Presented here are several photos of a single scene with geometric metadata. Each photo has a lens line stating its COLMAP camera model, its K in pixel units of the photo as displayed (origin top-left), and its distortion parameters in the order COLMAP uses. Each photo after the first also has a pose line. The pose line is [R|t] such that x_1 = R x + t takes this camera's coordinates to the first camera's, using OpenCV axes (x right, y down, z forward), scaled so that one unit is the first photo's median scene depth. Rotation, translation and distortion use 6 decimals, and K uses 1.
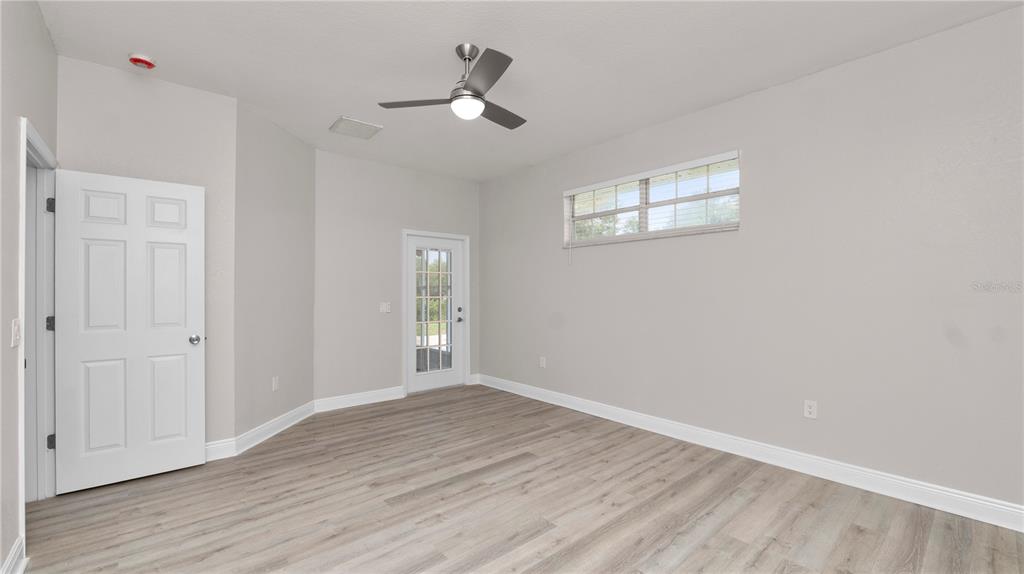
lens RADIAL K [[420.2, 0, 510.4], [0, 420.2, 288.7], [0, 0, 1]] dist [-0.010528, 0.000277]
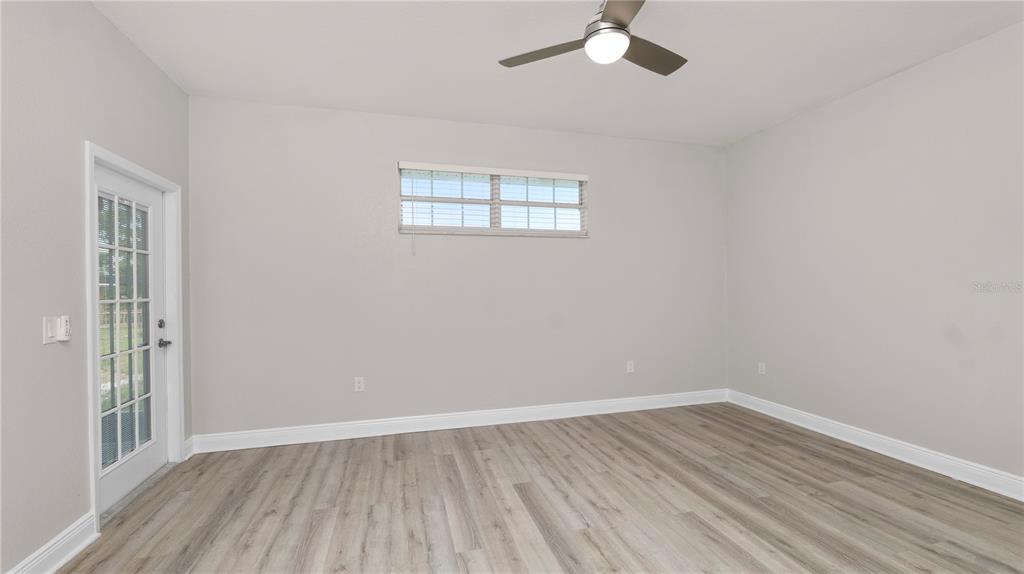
lens RADIAL K [[420.2, 0, 510.4], [0, 420.2, 288.7], [0, 0, 1]] dist [-0.010528, 0.000277]
pose [[0.424610, -0.006924, 0.905350, -0.639366], [0.001166, 0.999974, 0.007101, 0.003478], [-0.905376, -0.001959, 0.424607, 0.609080]]
